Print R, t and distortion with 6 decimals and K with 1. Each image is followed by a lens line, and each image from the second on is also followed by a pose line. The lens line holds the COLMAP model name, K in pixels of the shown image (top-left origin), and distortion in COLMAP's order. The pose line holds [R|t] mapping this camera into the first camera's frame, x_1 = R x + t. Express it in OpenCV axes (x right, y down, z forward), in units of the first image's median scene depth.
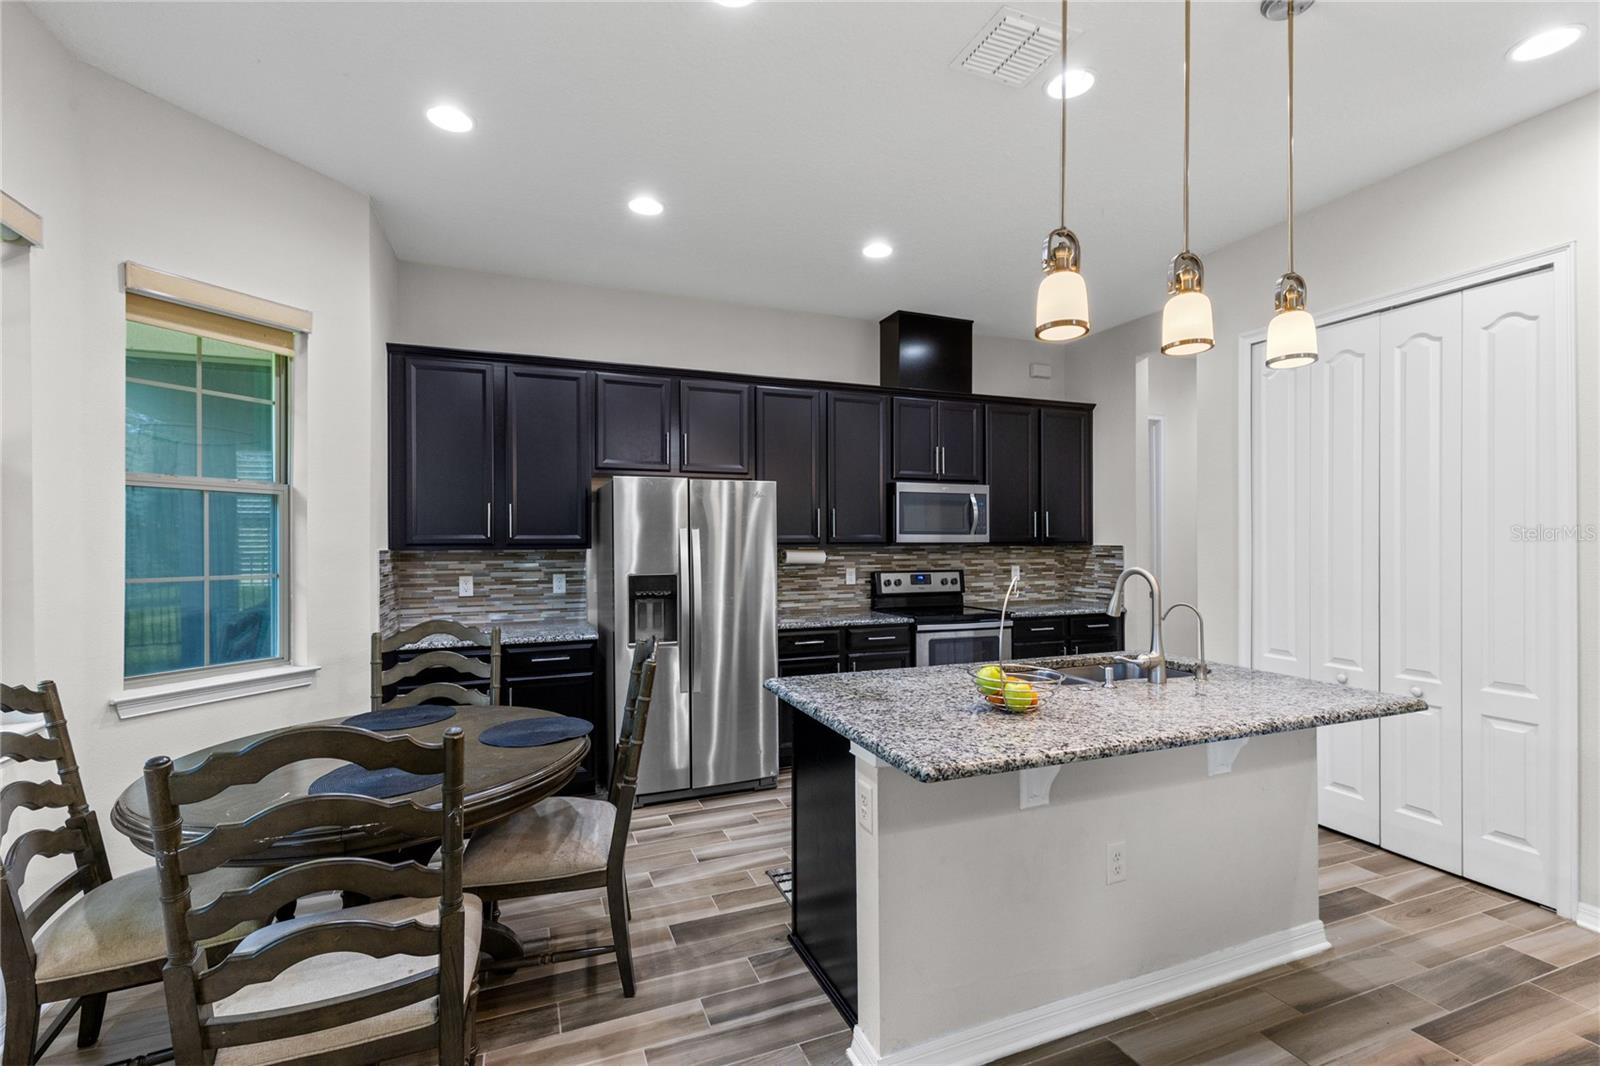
lens RADIAL K [[718.9, 0, 817.8], [0, 718.9, 536.6], [0, 0, 1]] dist [0.010275, -0.003959]
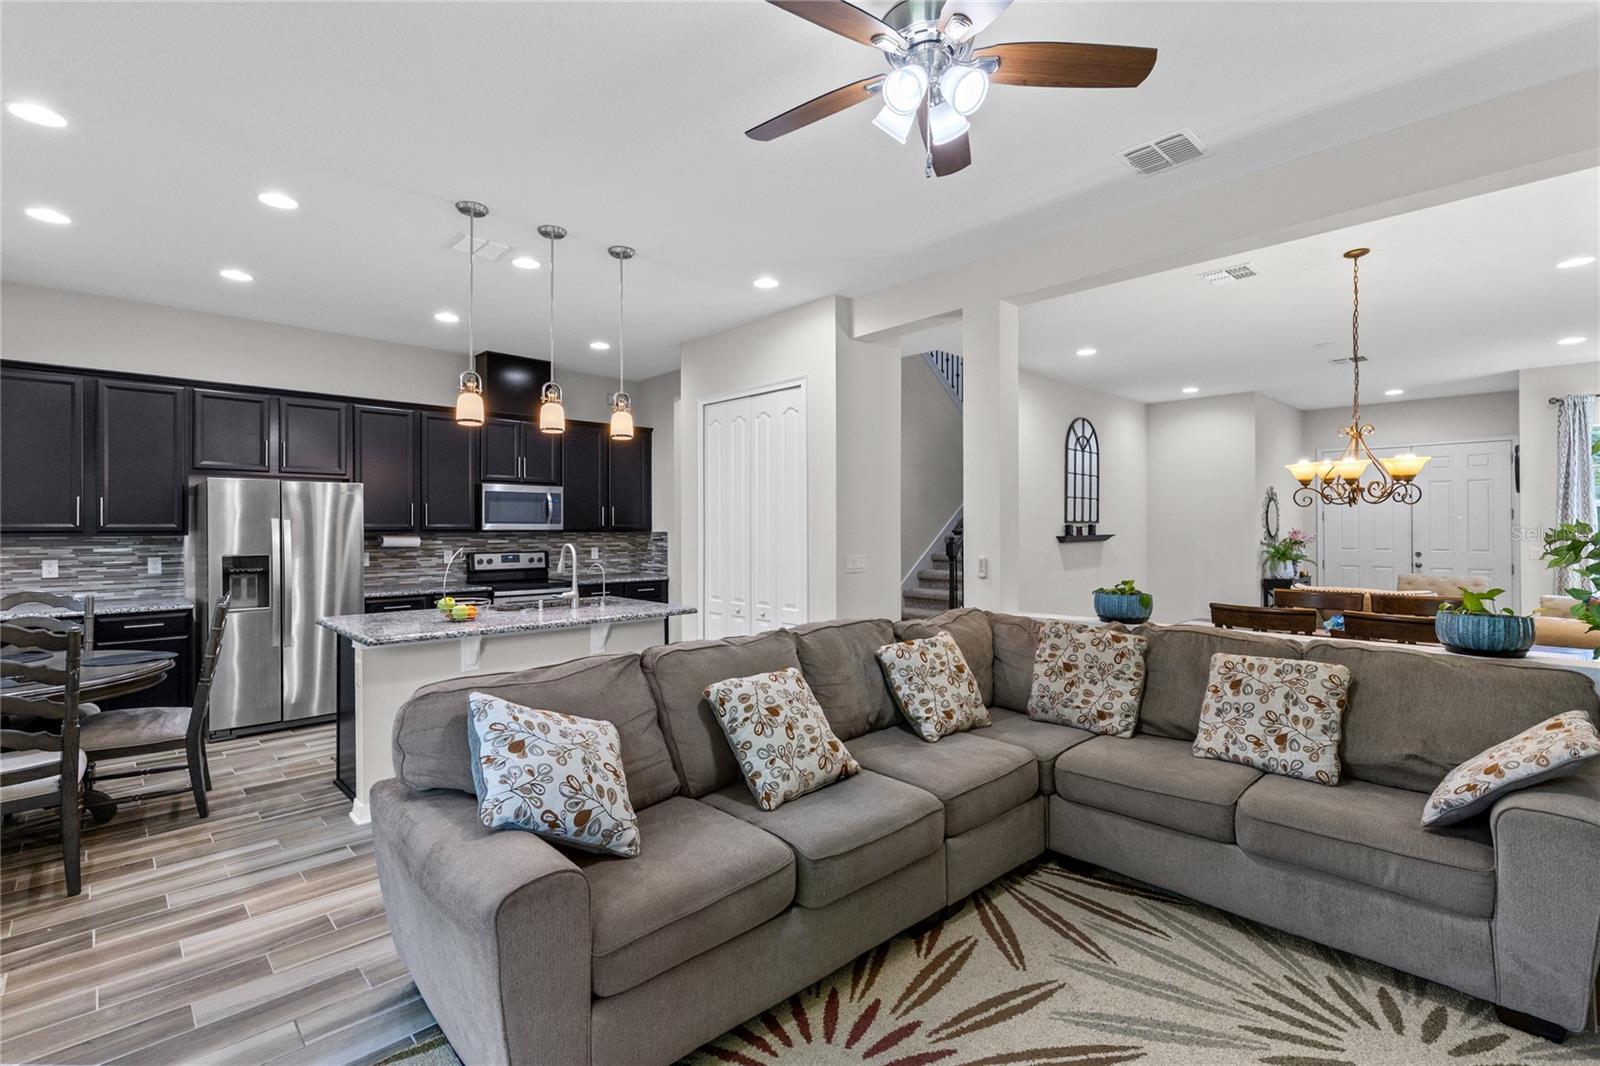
lens RADIAL K [[718.9, 0, 799.2], [0, 718.9, 523.9], [0, 0, 1]] dist [0.010275, -0.003959]
pose [[0.931009, 0.002325, 0.364990, 0.183234], [-0.002180, 0.999997, -0.000810, -0.003268], [-0.364991, -0.000042, 0.931011, -0.465788]]
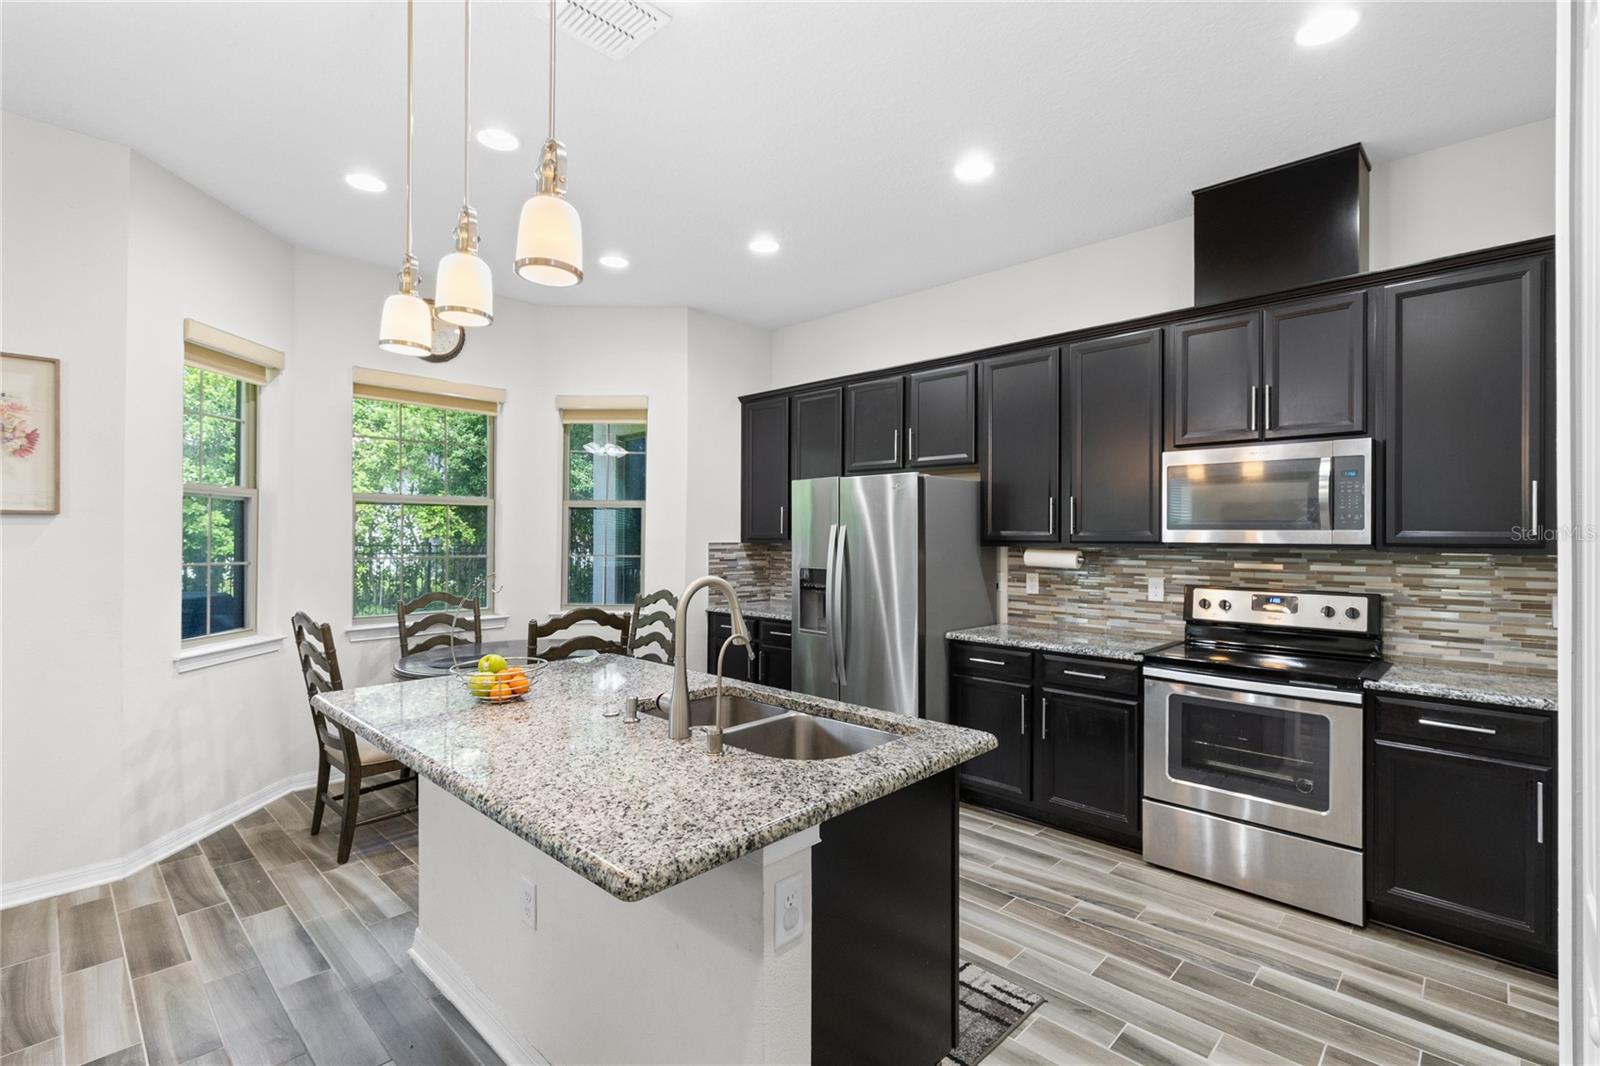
lens RADIAL K [[718.9, 0, 803.0], [0, 718.9, 531.6], [0, 0, 1]] dist [0.010275, -0.003959]
pose [[0.408401, -0.000060, -0.912803, 0.643256], [0.000373, 1.000000, 0.000102, -0.002405], [0.912802, -0.000382, 0.408401, 0.455519]]
